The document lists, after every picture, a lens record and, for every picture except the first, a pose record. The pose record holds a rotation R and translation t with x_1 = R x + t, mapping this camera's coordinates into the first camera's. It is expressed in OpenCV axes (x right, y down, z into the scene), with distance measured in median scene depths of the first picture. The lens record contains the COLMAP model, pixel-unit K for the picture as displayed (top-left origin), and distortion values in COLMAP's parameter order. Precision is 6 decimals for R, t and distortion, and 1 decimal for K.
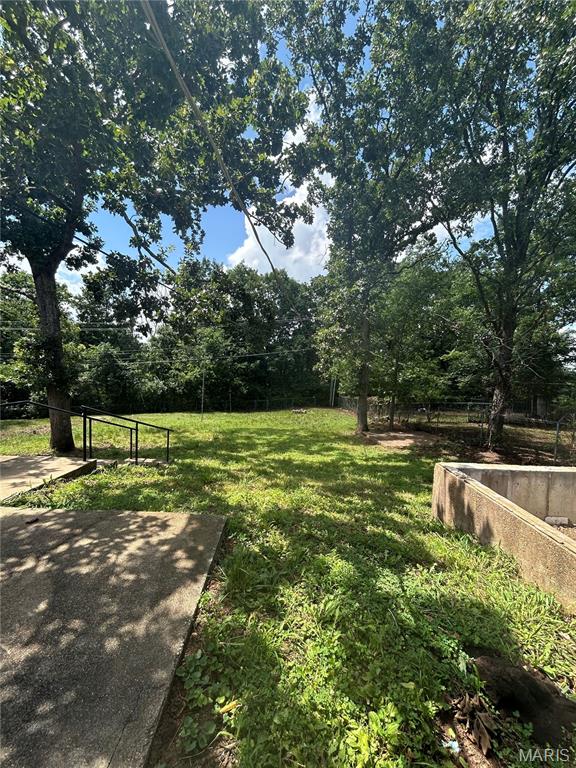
lens RADIAL K [[311.2, 0, 283.0], [0, 311.2, 383.0], [0, 0, 1]] dist [0.000254, 0.000796]
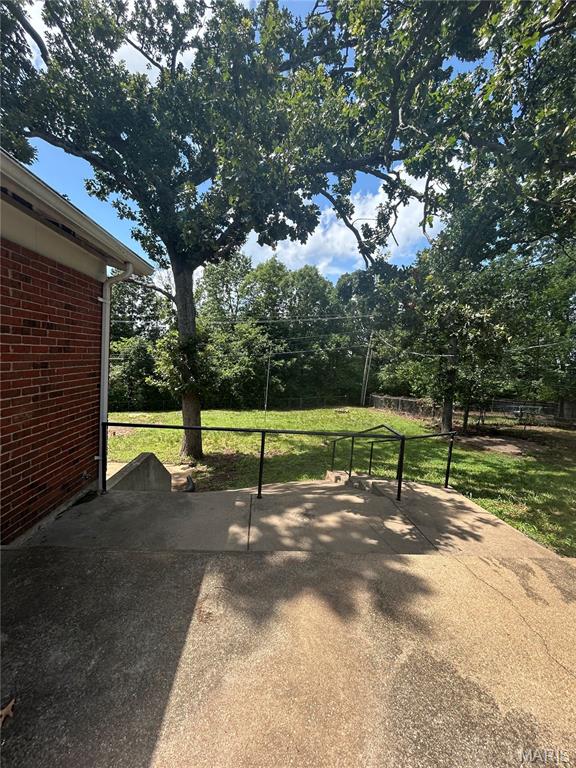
lens RADIAL K [[311.2, 0, 290.0], [0, 311.2, 385.4], [0, 0, 1]] dist [0.000254, 0.000796]
pose [[0.996491, 0.020522, 0.081142, -0.175565], [-0.022698, 0.999405, 0.025985, -0.012002], [-0.080561, -0.027736, 0.996364, 0.012112]]
